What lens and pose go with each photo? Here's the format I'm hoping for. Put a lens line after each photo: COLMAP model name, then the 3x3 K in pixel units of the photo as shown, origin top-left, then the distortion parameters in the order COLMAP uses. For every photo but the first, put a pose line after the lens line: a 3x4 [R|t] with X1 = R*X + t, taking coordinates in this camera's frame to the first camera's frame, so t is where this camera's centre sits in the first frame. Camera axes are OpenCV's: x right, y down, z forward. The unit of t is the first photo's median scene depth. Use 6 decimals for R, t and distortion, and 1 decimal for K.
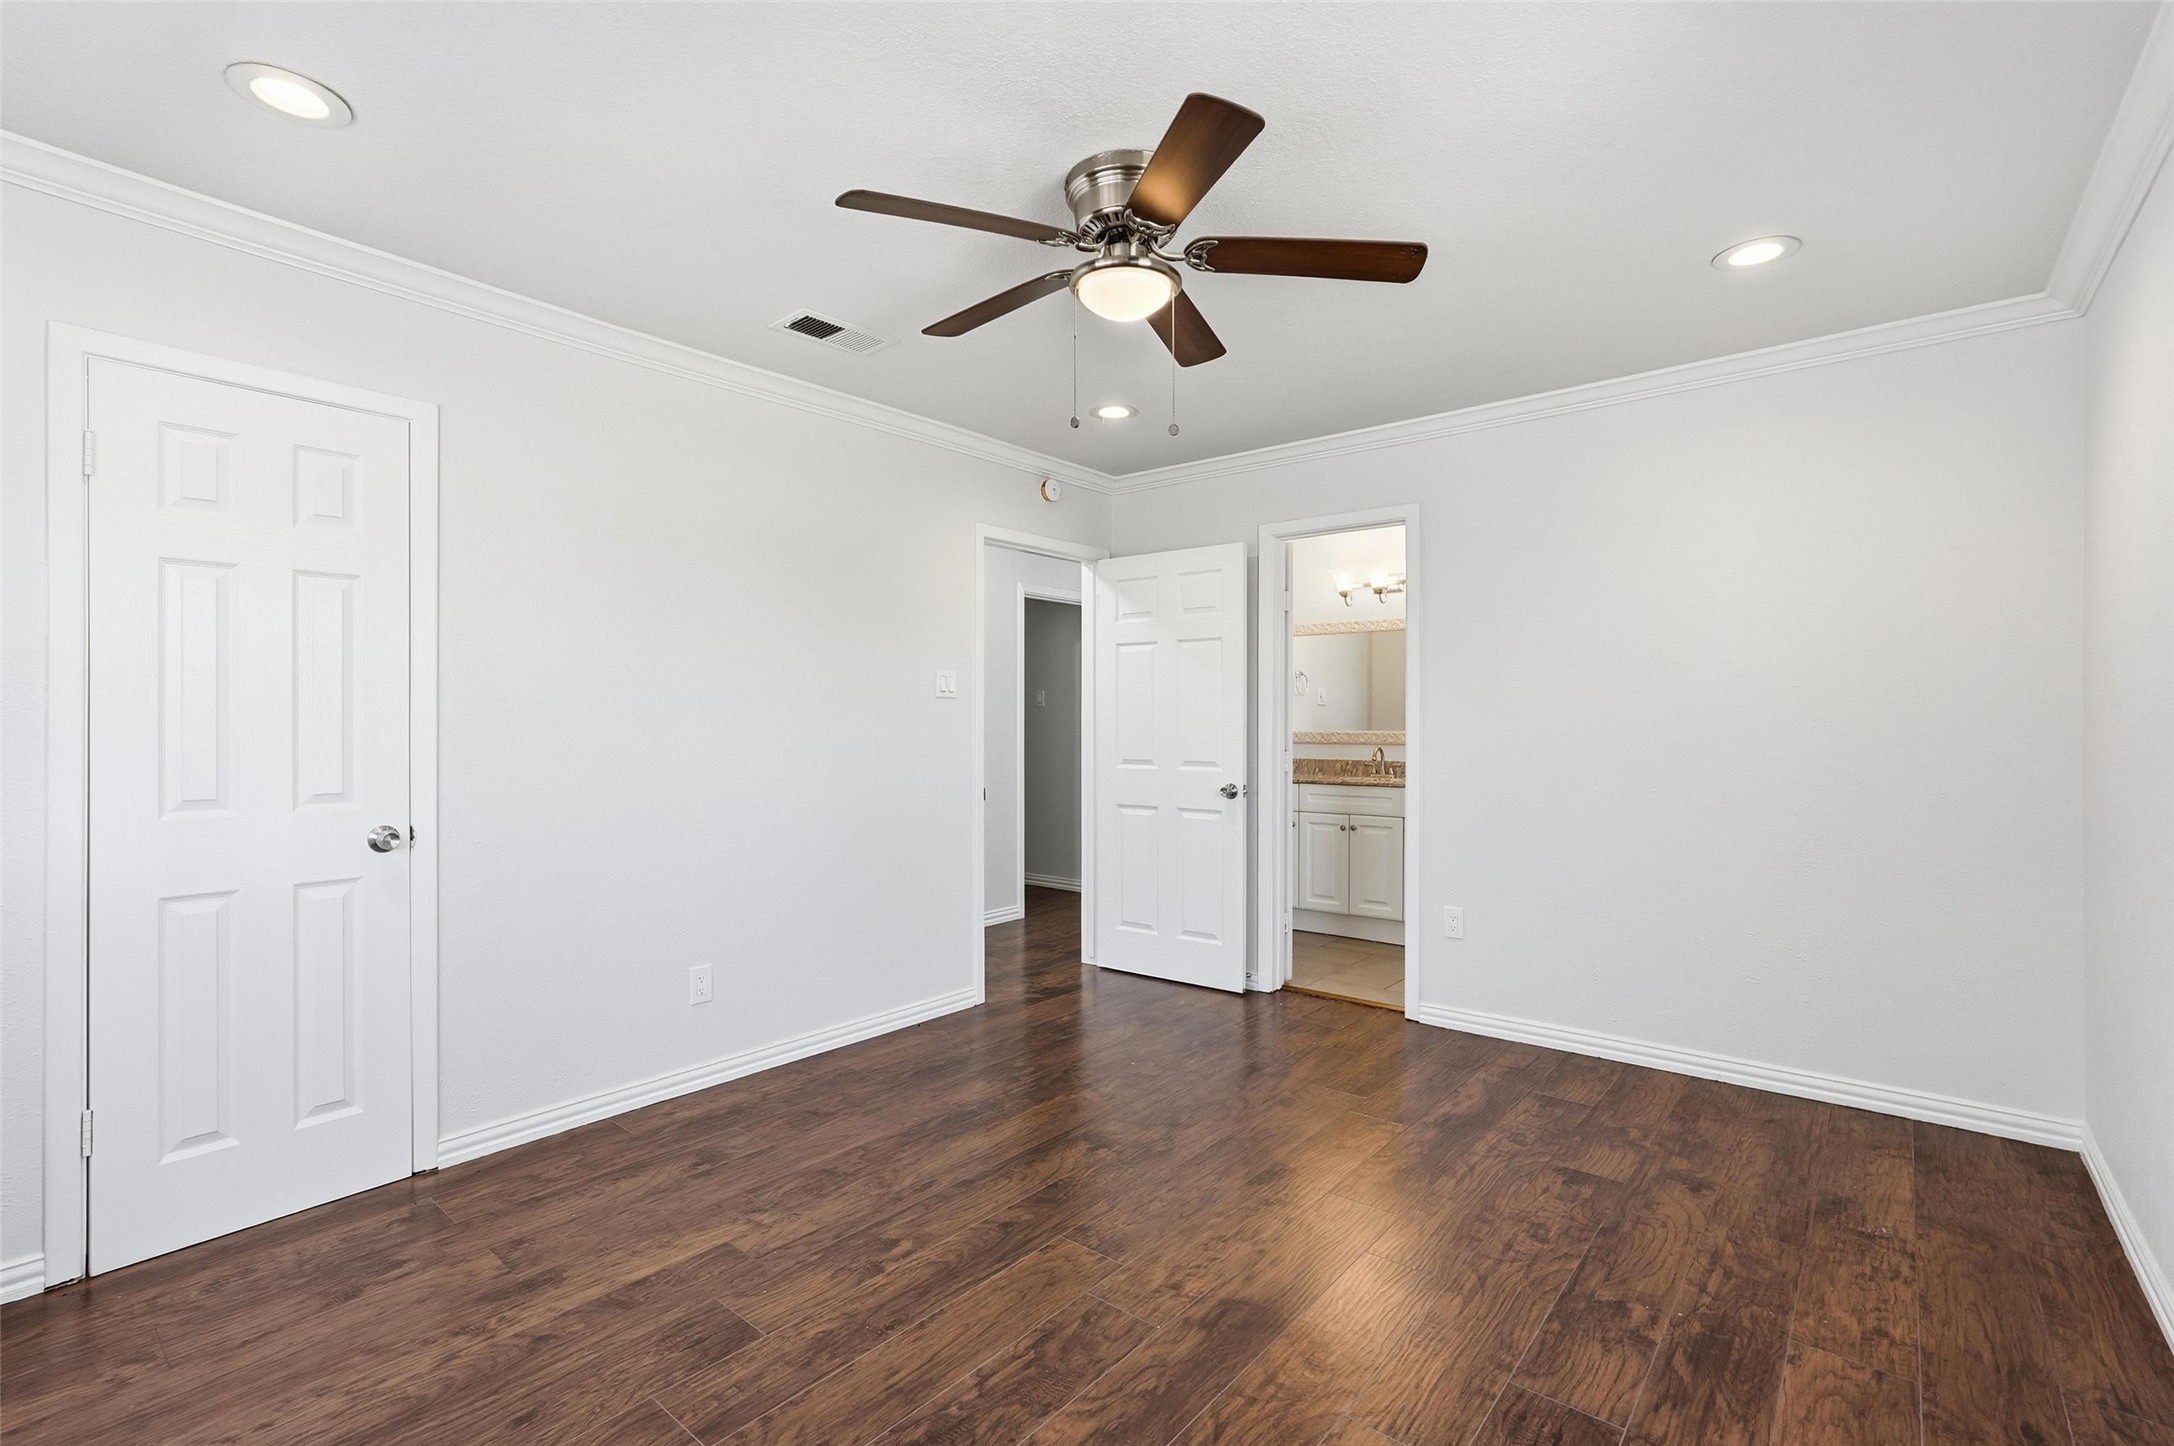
lens RADIAL K [[978.2, 0, 1079.4], [0, 978.2, 718.5], [0, 0, 1]] dist [-0.015893, 0.009750]
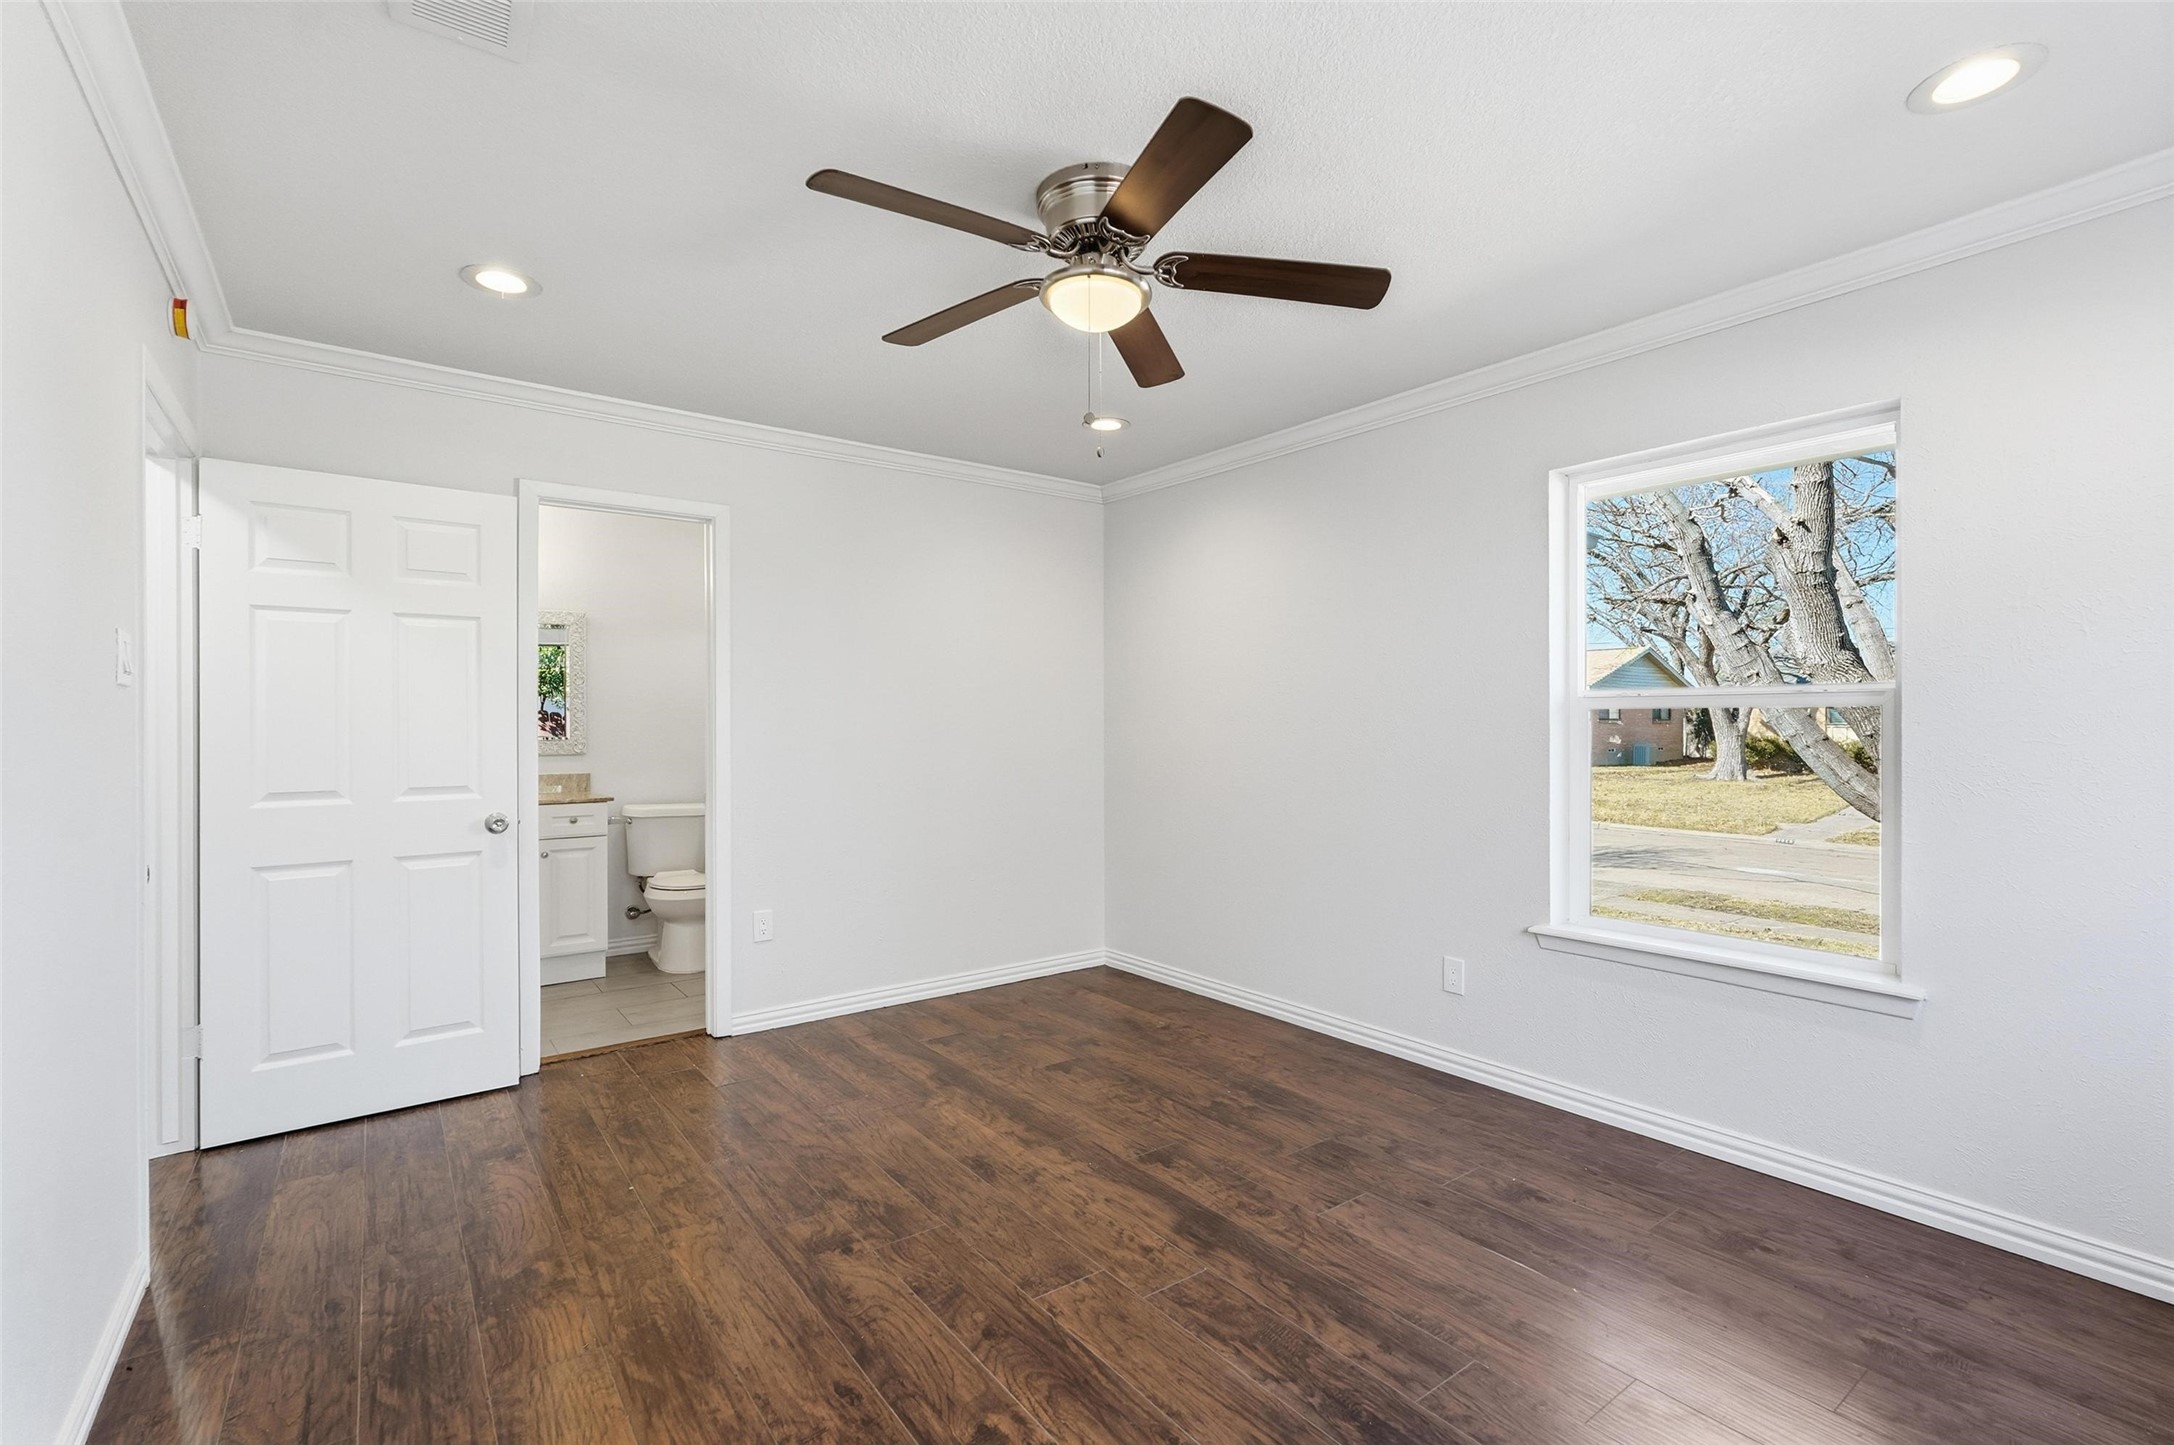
lens RADIAL K [[966.1, 0, 1077.2], [0, 966.1, 732.6], [0, 0, 1]] dist [-0.015617, 0.009339]
pose [[0.237129, -0.009536, 0.971431, -0.796652], [-0.000968, 0.999949, 0.010052, -0.005437], [-0.971478, -0.003324, 0.237107, 0.682008]]
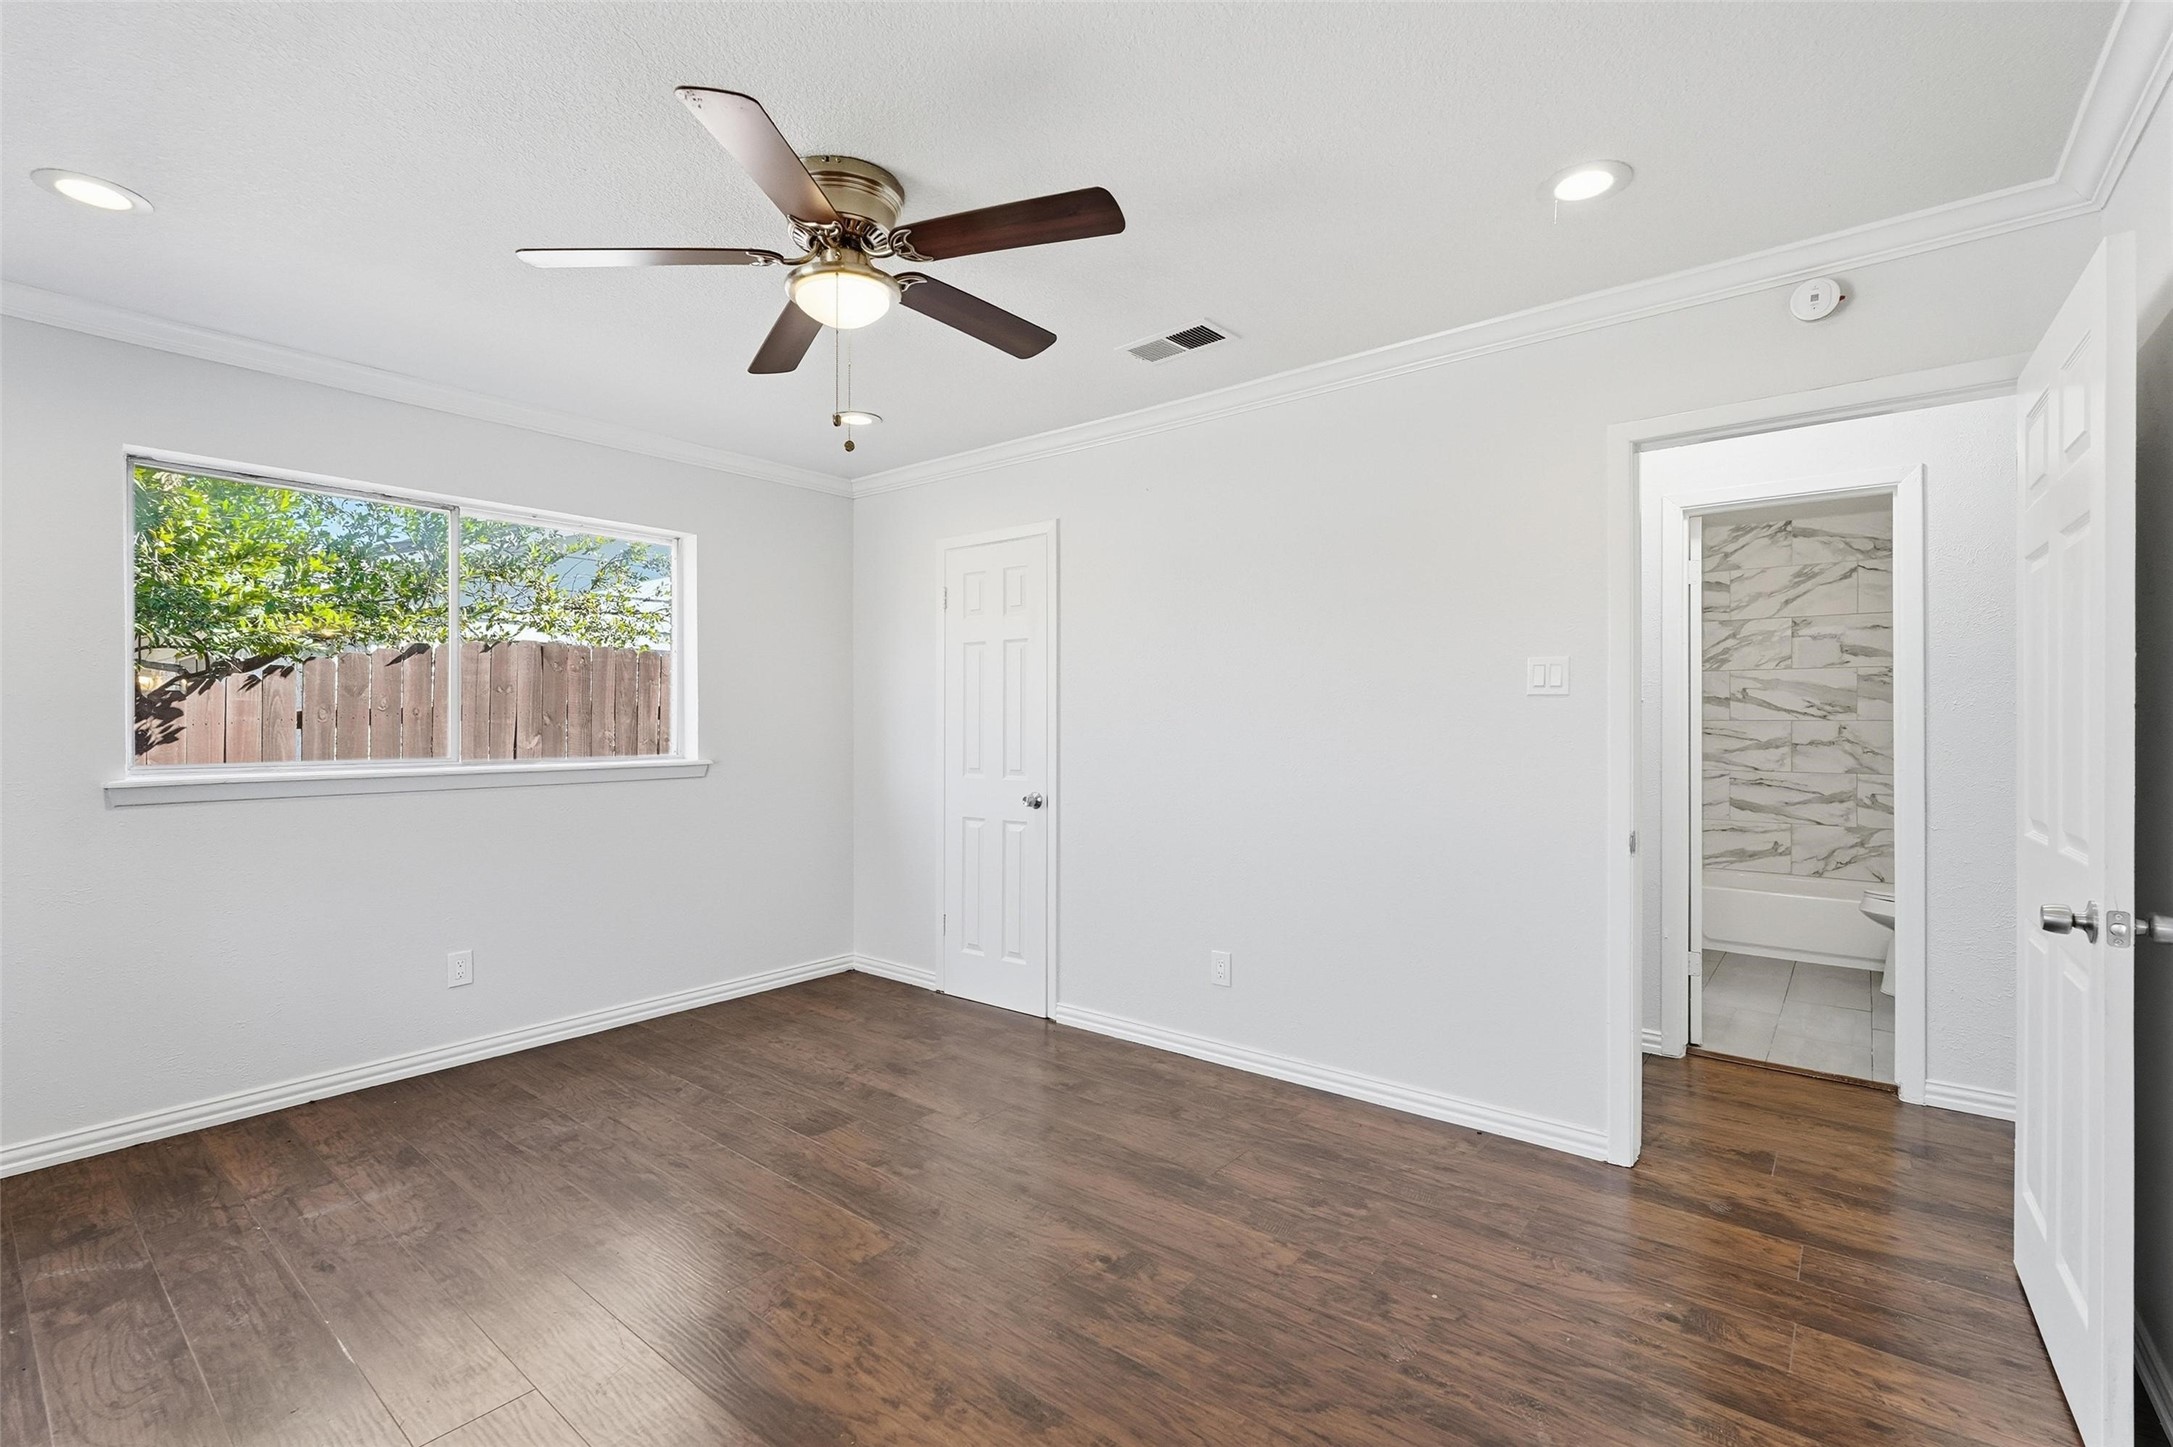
lens RADIAL K [[977.8, 0, 1078.9], [0, 977.8, 719.0], [0, 0, 1]] dist [-0.015893, 0.009750]
pose [[0.009882, -0.001494, -0.999950, 0.906112], [0.004203, 0.999990, -0.001452, -0.007513], [0.999942, -0.004188, 0.009888, 1.069247]]
